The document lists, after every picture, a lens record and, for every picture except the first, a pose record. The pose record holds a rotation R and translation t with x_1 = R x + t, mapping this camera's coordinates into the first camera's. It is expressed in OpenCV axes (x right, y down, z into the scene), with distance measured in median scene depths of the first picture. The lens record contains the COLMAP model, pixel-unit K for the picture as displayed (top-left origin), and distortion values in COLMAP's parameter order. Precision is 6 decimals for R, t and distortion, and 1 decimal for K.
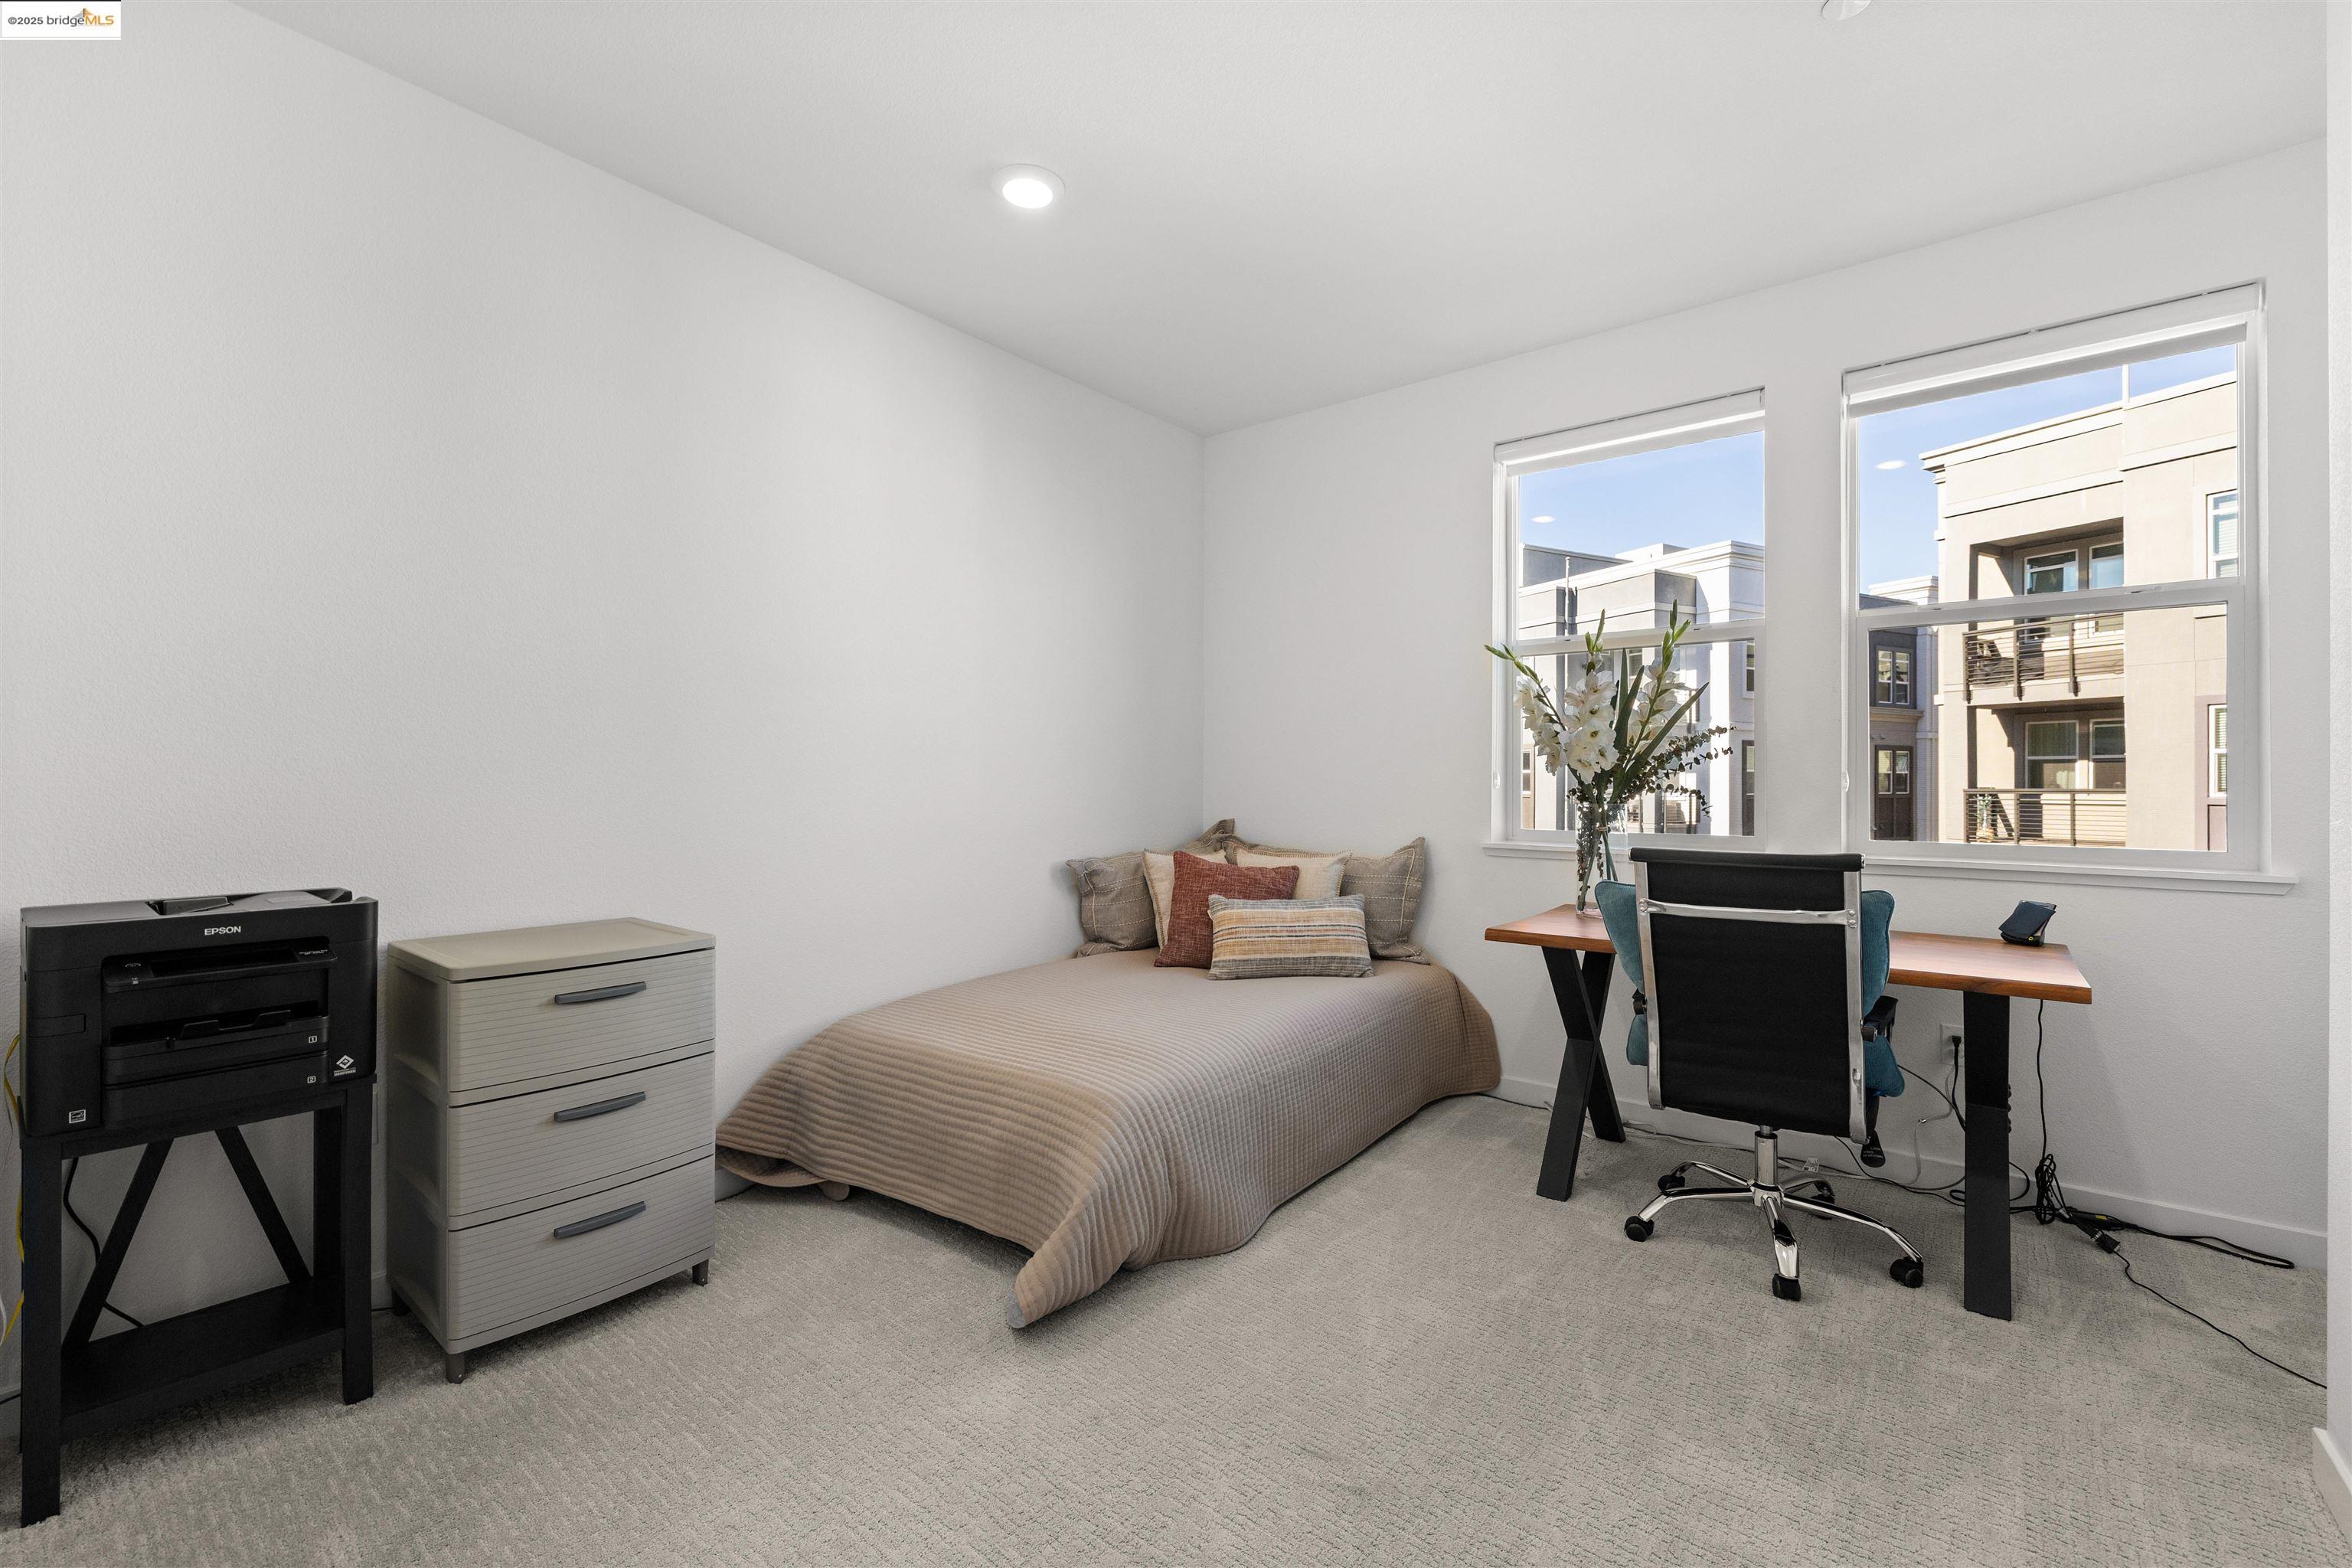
lens RADIAL K [[990.0, 0, 1187.4], [0, 990.0, 778.8], [0, 0, 1]] dist [0.000728, 0.000351]
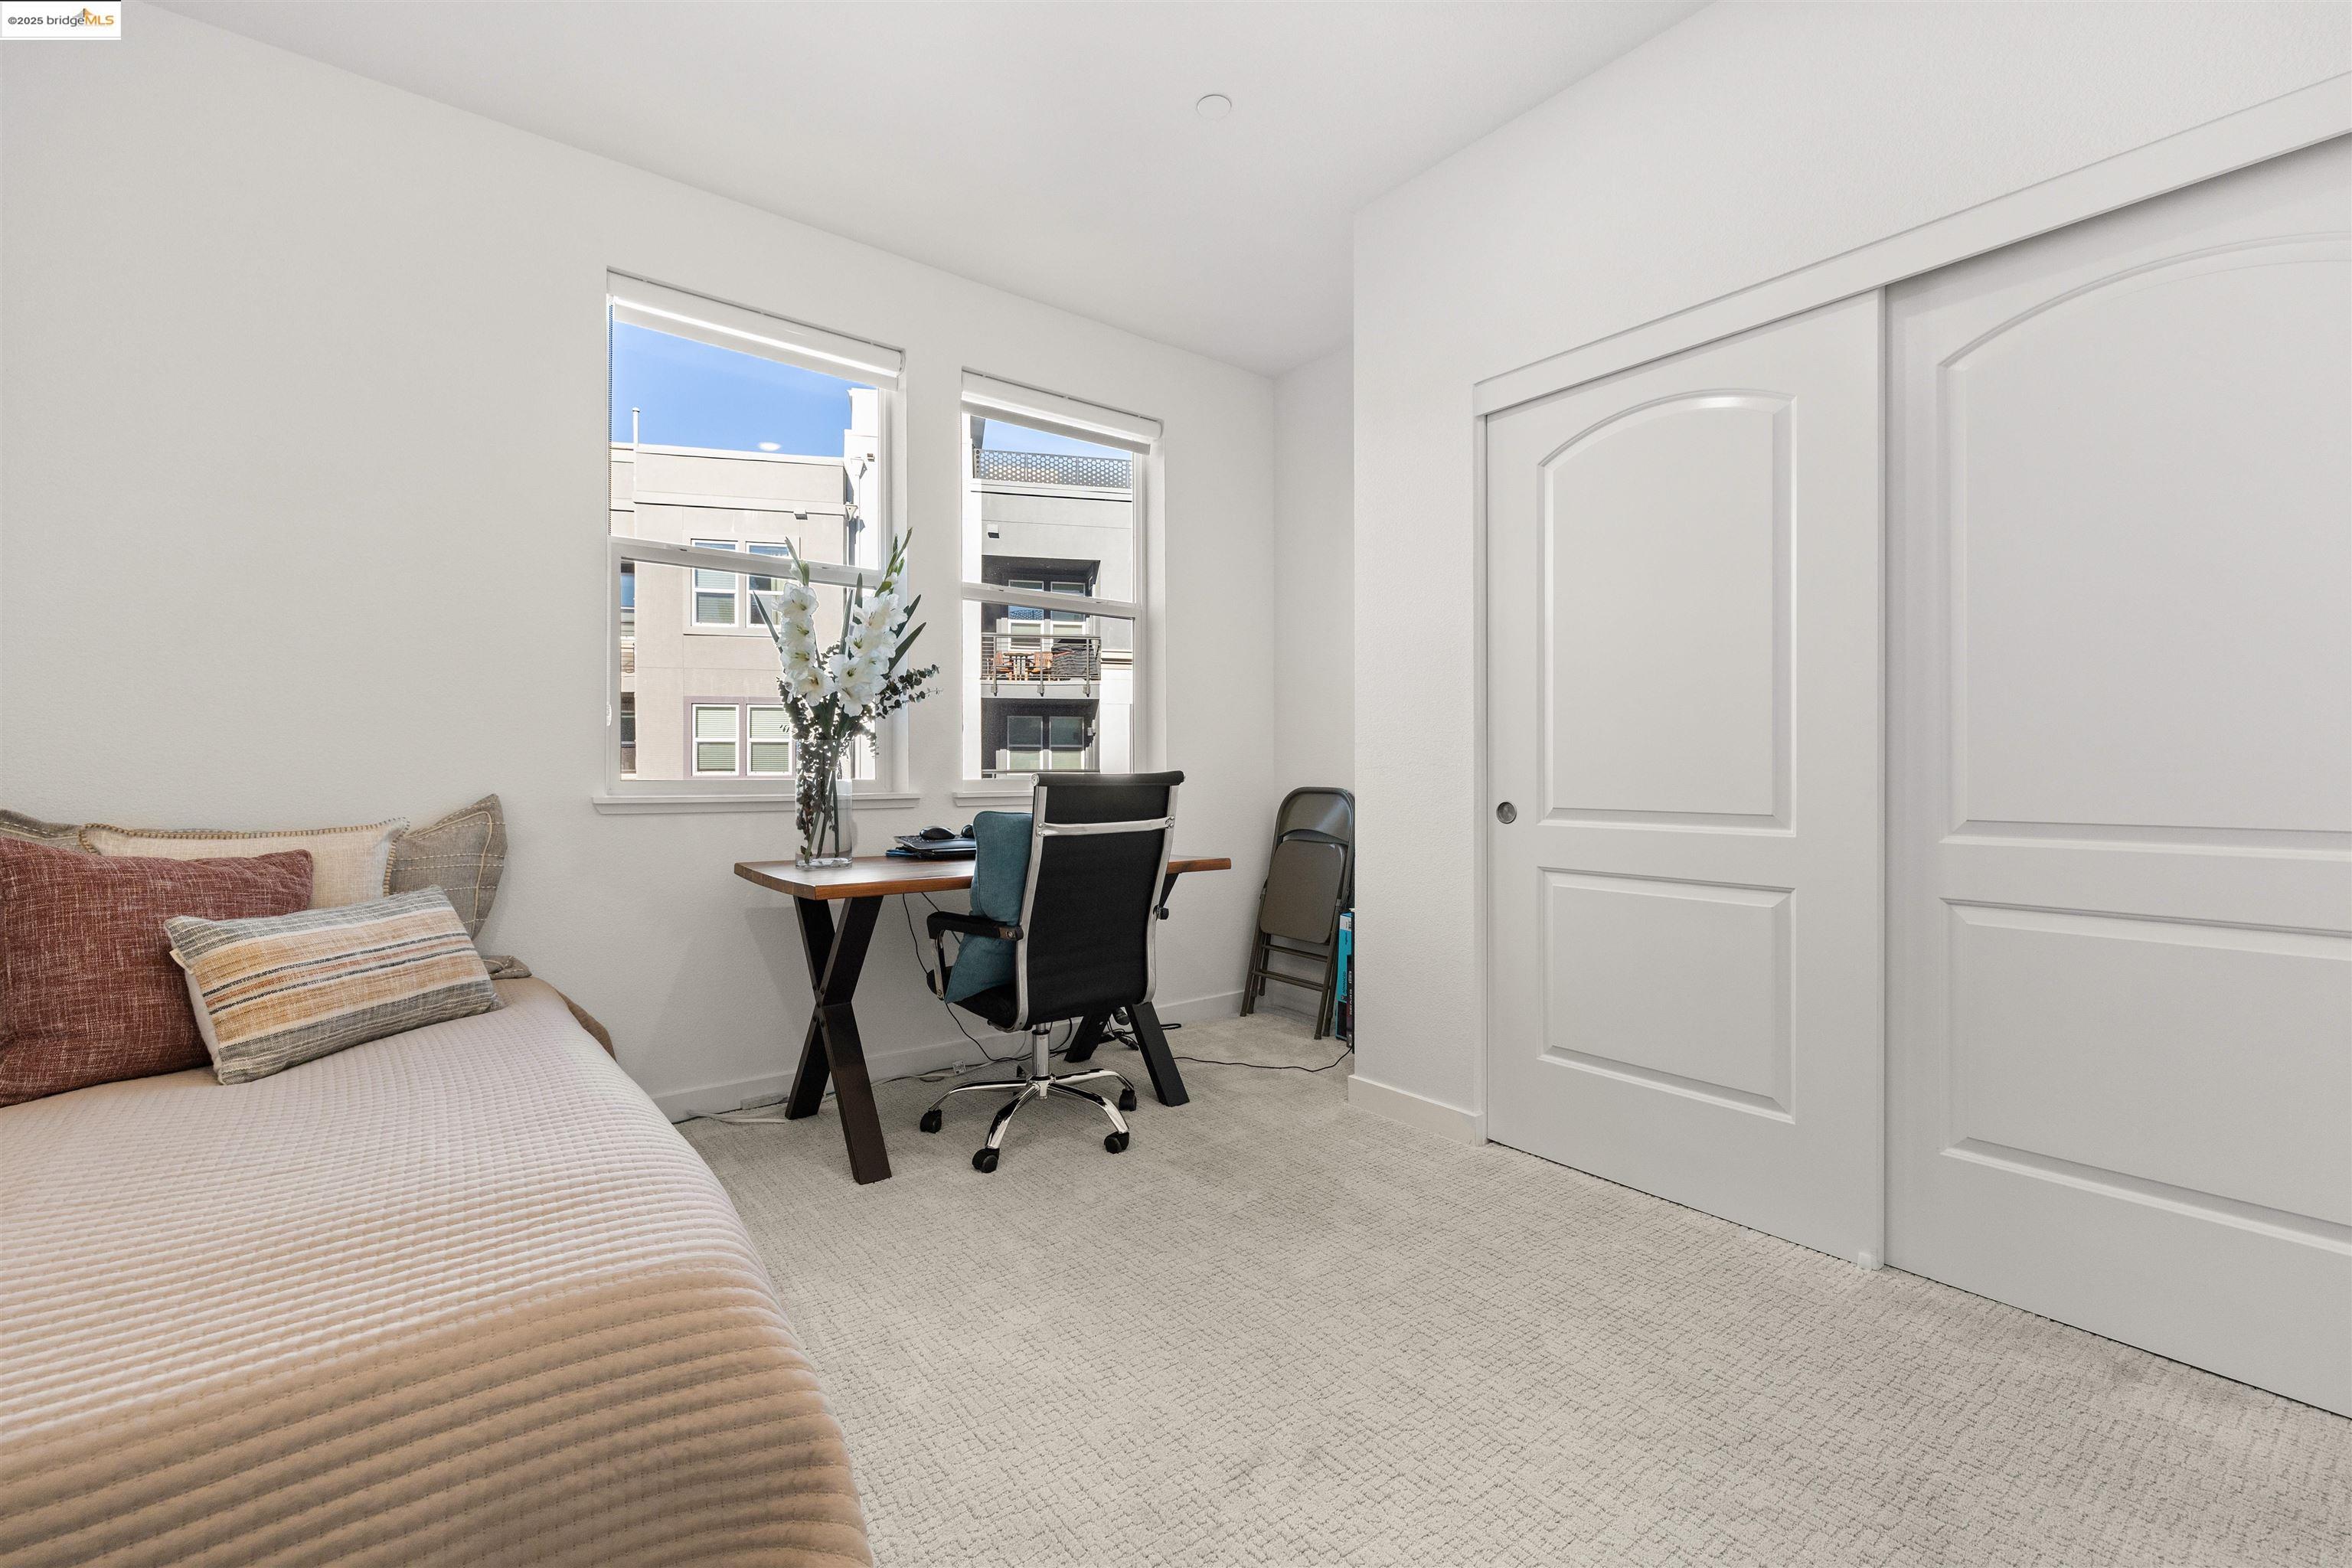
lens RADIAL K [[990.0, 0, 1187.4], [0, 990.0, 778.8], [0, 0, 1]] dist [0.000728, 0.000351]
pose [[0.229158, -0.007673, 0.973359, -0.398629], [-0.003403, 0.999957, 0.008684, 0.052973], [-0.973383, -0.005303, 0.229121, 0.496275]]
